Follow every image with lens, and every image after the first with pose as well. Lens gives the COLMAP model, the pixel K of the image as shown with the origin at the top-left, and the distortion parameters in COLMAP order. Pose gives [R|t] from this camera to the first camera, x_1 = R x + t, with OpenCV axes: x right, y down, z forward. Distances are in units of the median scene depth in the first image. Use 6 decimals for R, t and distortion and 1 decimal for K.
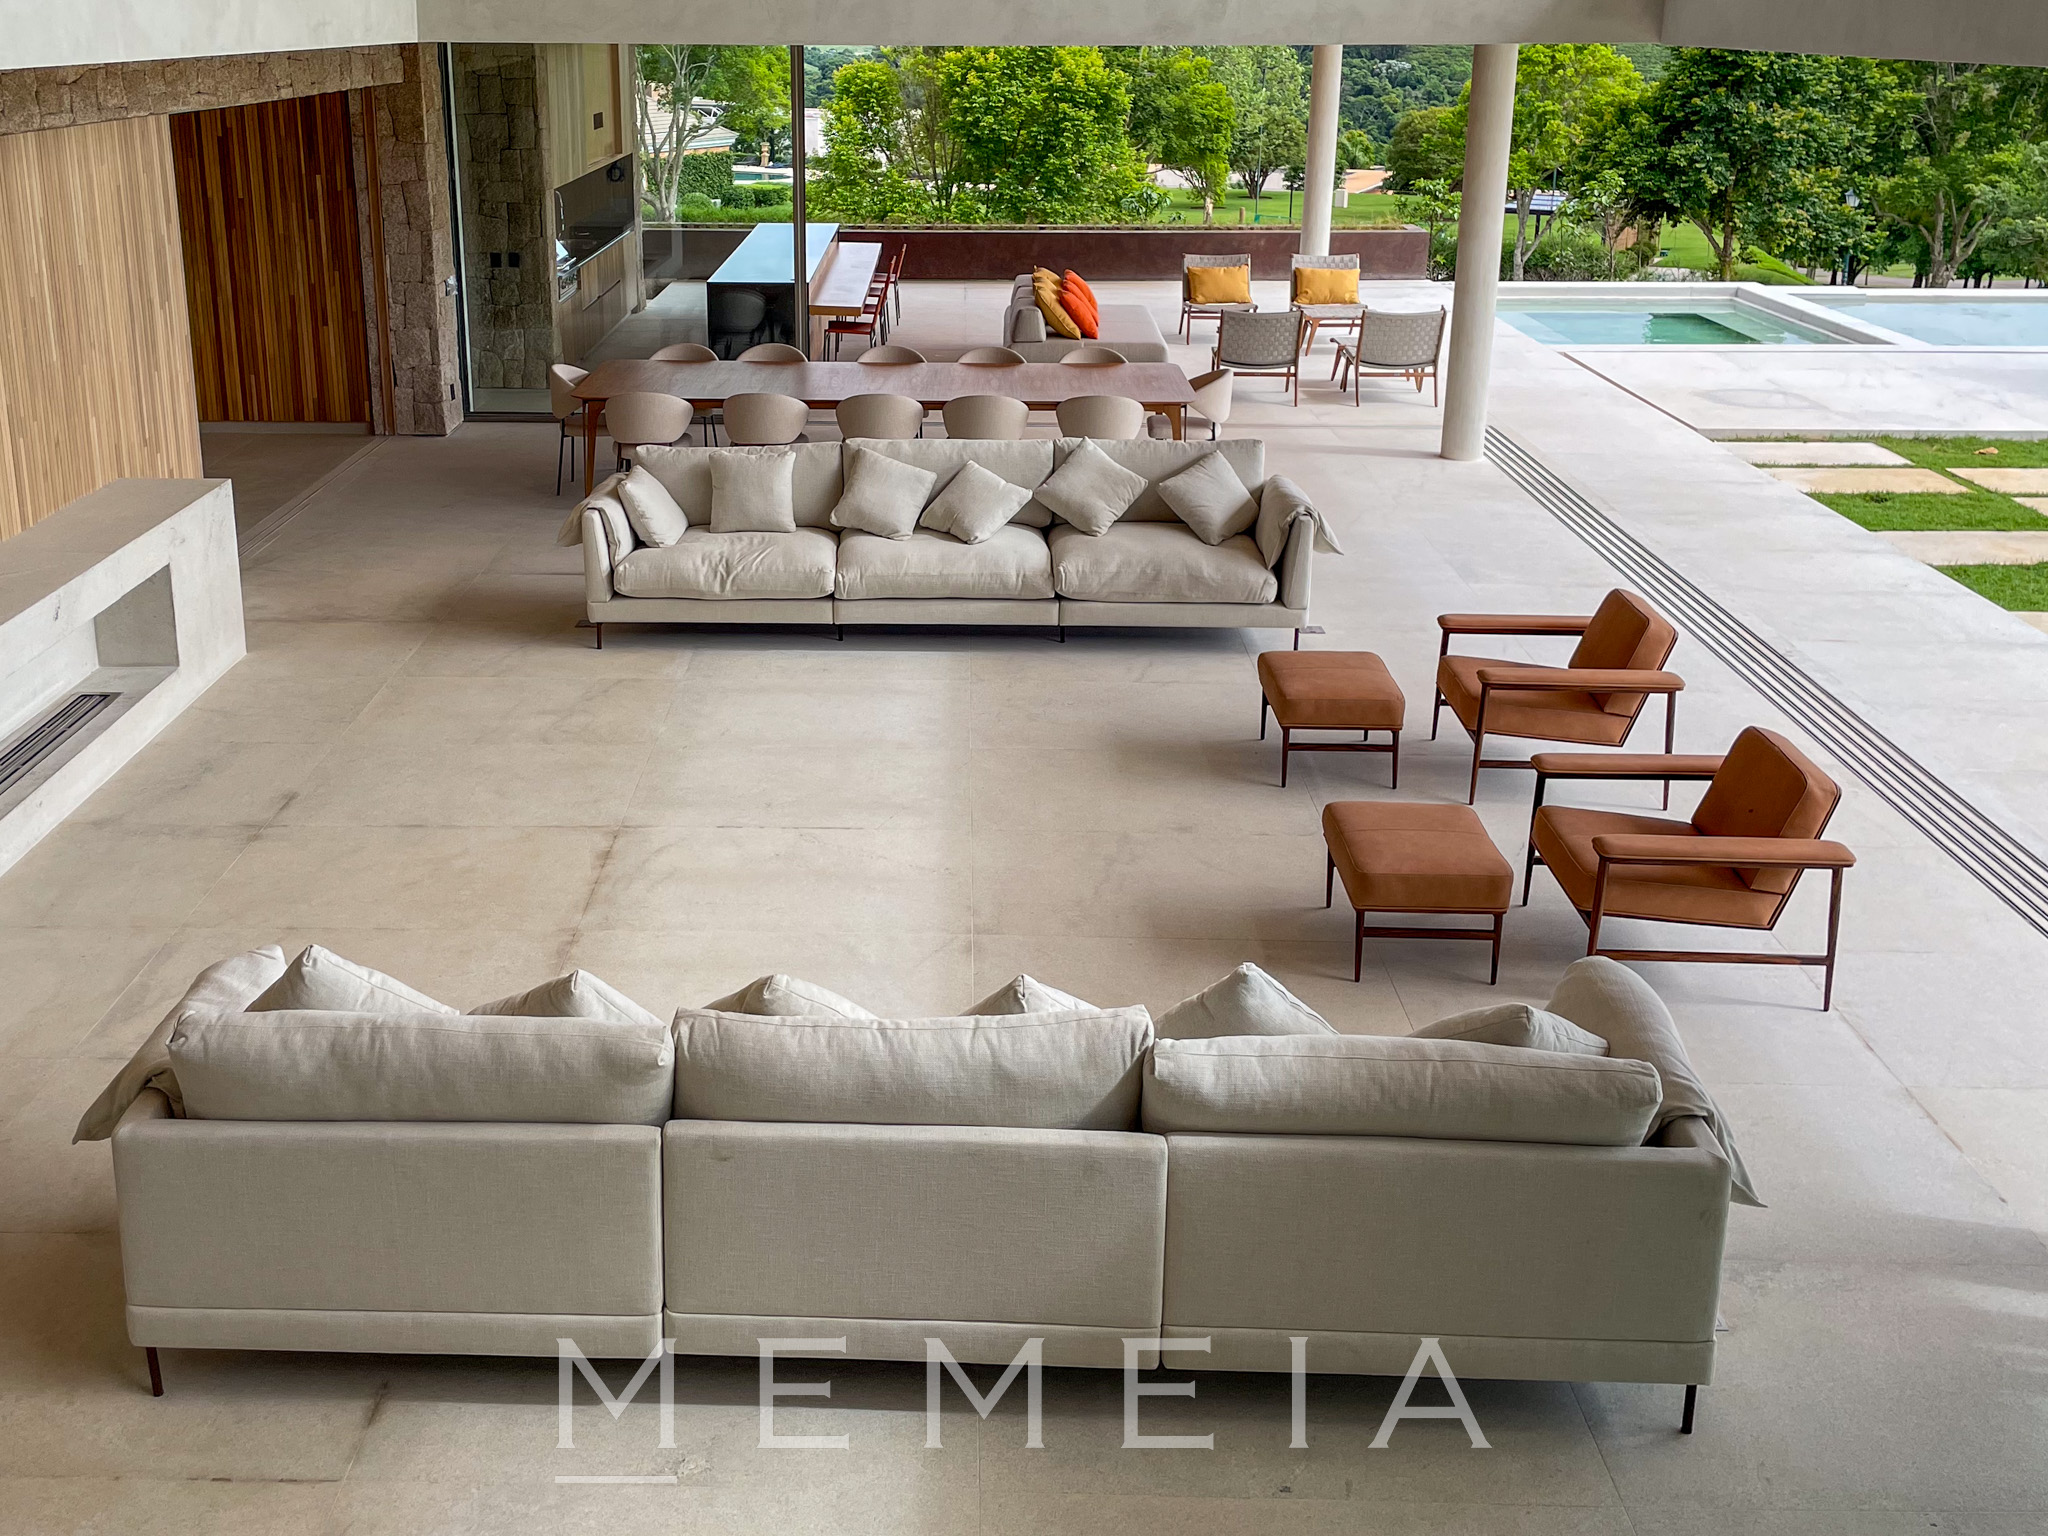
lens RADIAL K [[1994.6, 0, 926.6], [0, 1994.6, 567.7], [0, 0, 1]] dist [0.044738, 0.000000]
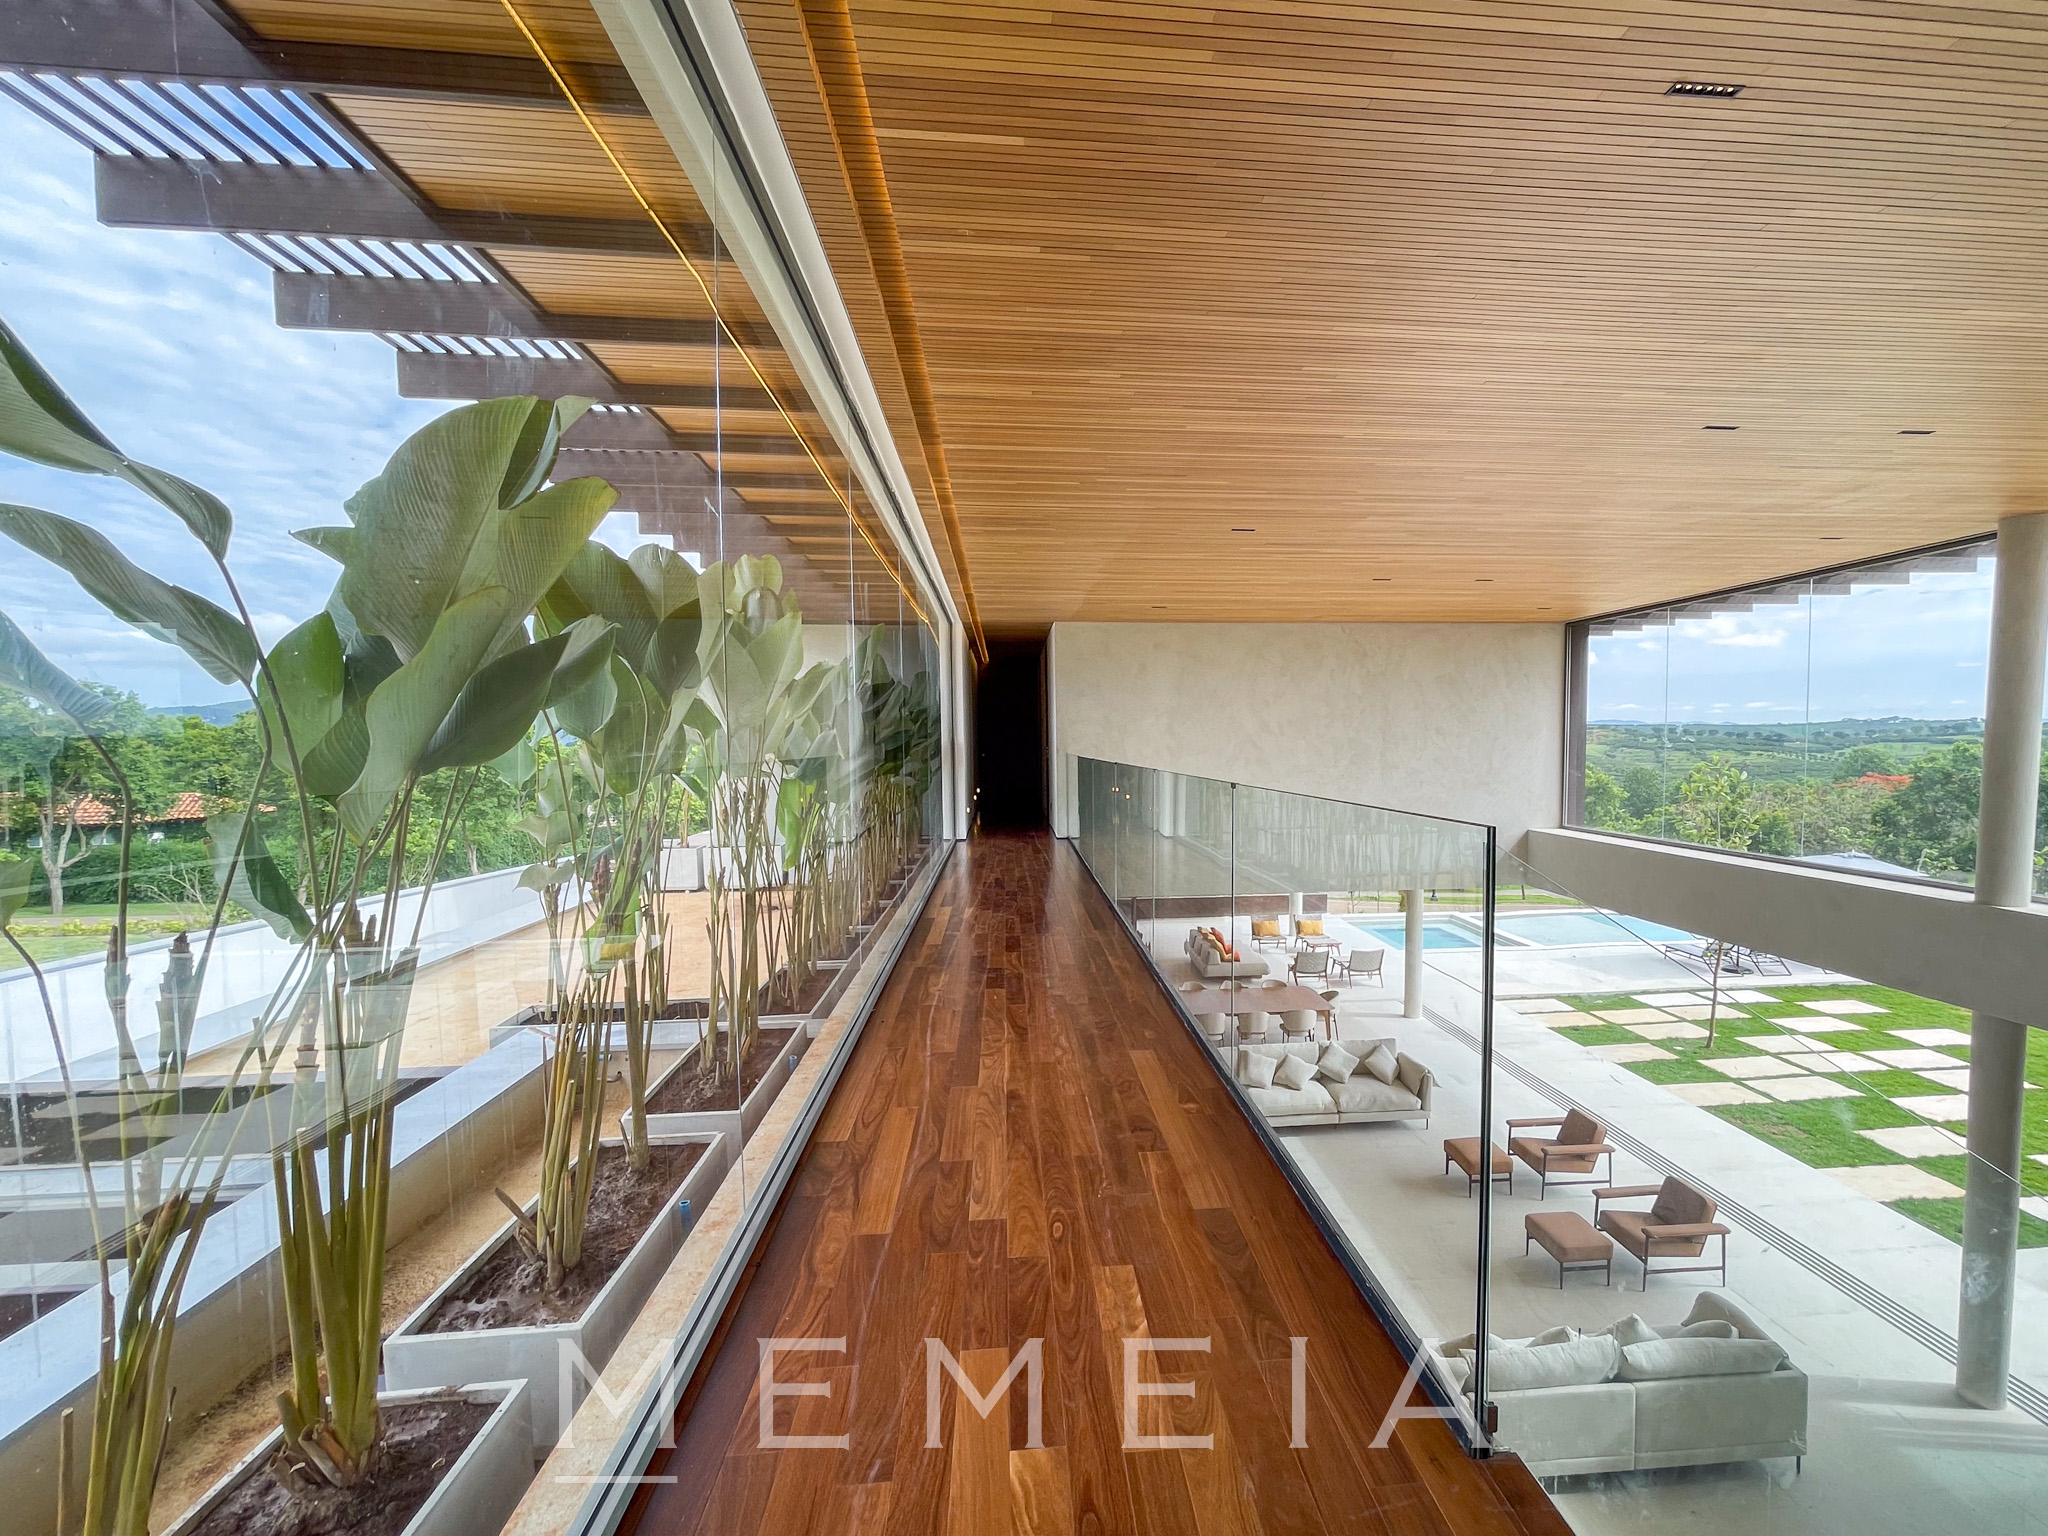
lens RADIAL K [[937.4, 0, 1102.6], [0, 937.4, 799.5], [0, 0, 1]] dist [0.001645, 0.000832]
pose [[0.990758, -0.019647, 0.134210, -0.373461], [0.046717, 0.978342, -0.201652, -0.143877], [-0.127342, 0.206059, 0.970218, -0.192873]]
